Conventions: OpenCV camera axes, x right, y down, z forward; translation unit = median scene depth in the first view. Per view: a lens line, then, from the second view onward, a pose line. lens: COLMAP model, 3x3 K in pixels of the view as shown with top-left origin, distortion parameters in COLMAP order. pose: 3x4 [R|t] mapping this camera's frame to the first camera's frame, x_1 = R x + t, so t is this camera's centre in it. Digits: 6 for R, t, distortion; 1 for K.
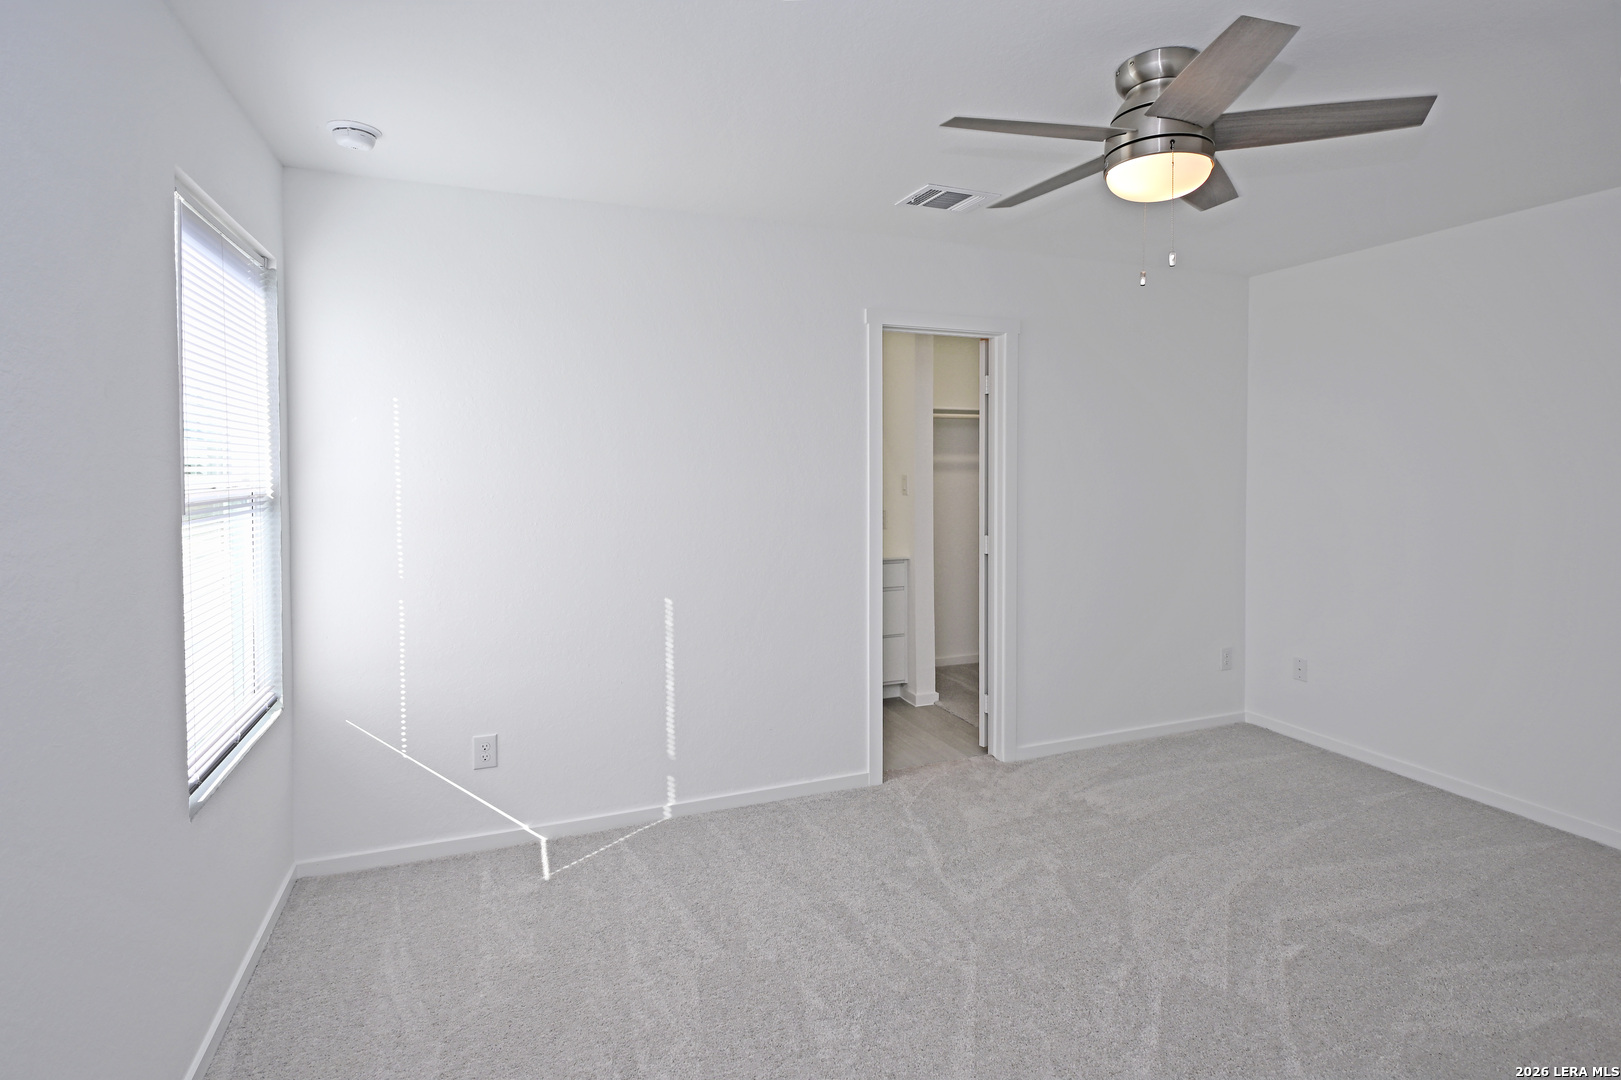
lens RADIAL K [[795.0, 0, 807.0], [0, 795.0, 476.5], [0, 0, 1]] dist [0.001873, 0.000035]
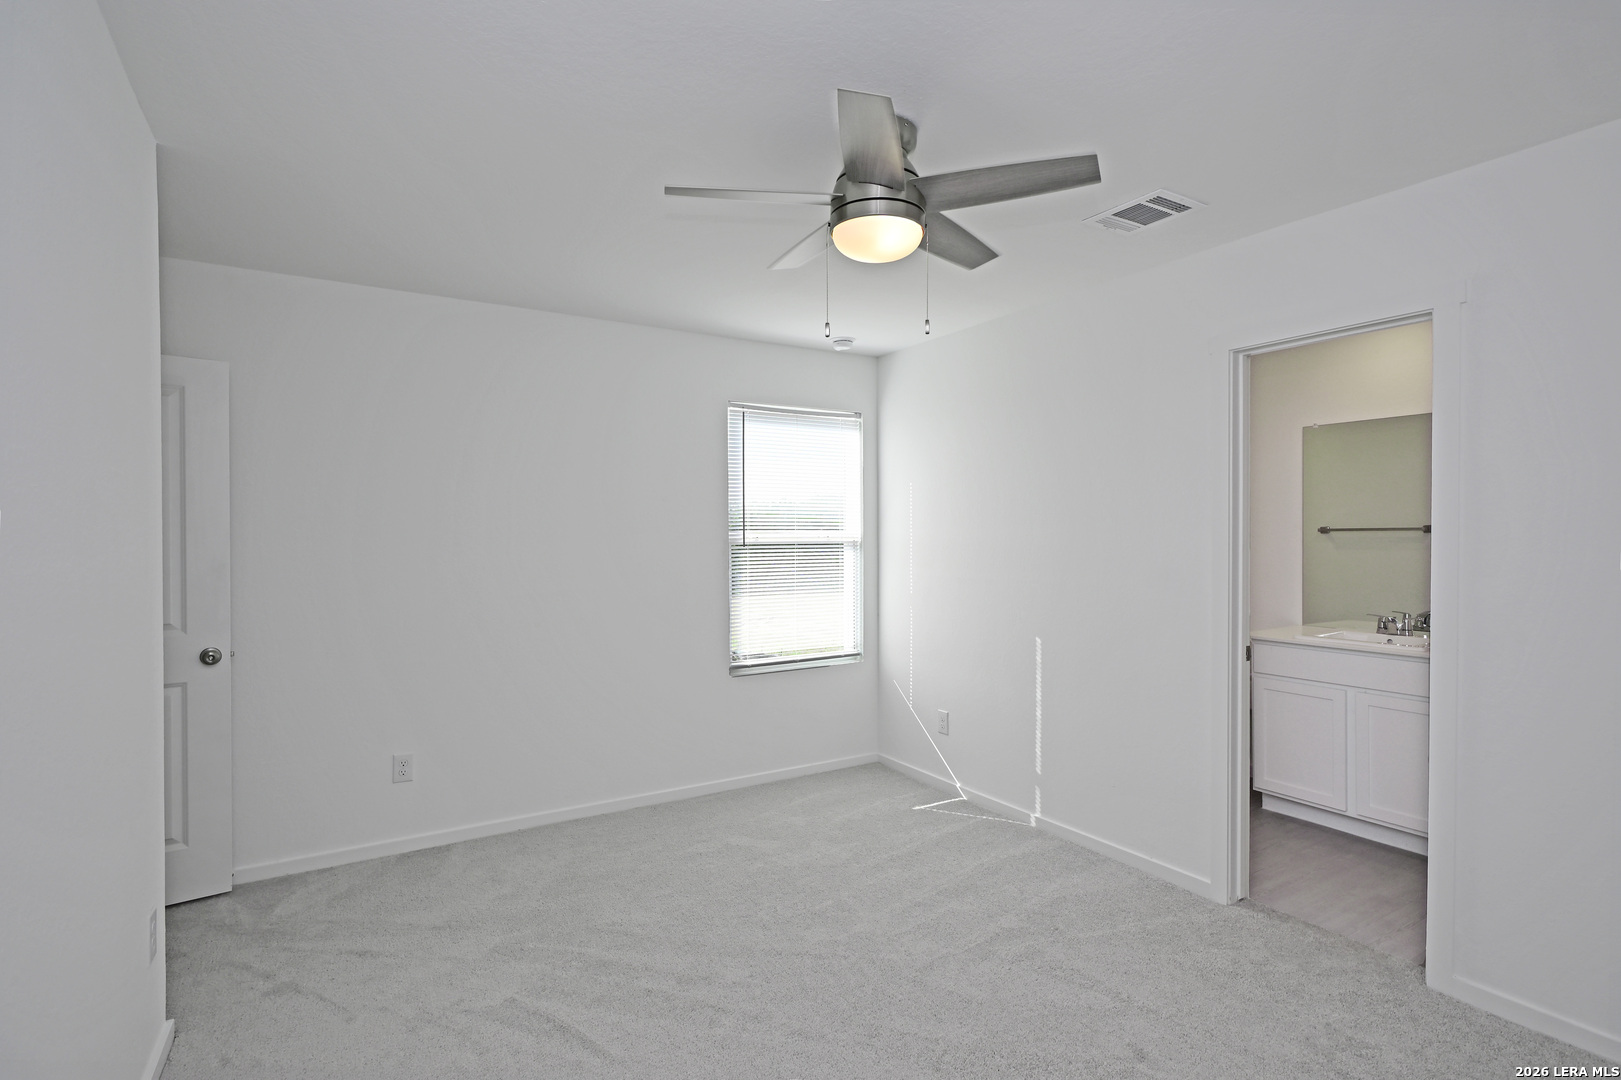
lens RADIAL K [[786.7, 0, 813.2], [0, 786.7, 539.7], [0, 0, 1]] dist [-0.001010, -0.000702]
pose [[0.196630, 0.009319, -0.980433, 0.888534], [-0.019630, 0.999792, 0.005566, 0.010303], [0.980281, 0.018152, 0.196772, 0.449752]]
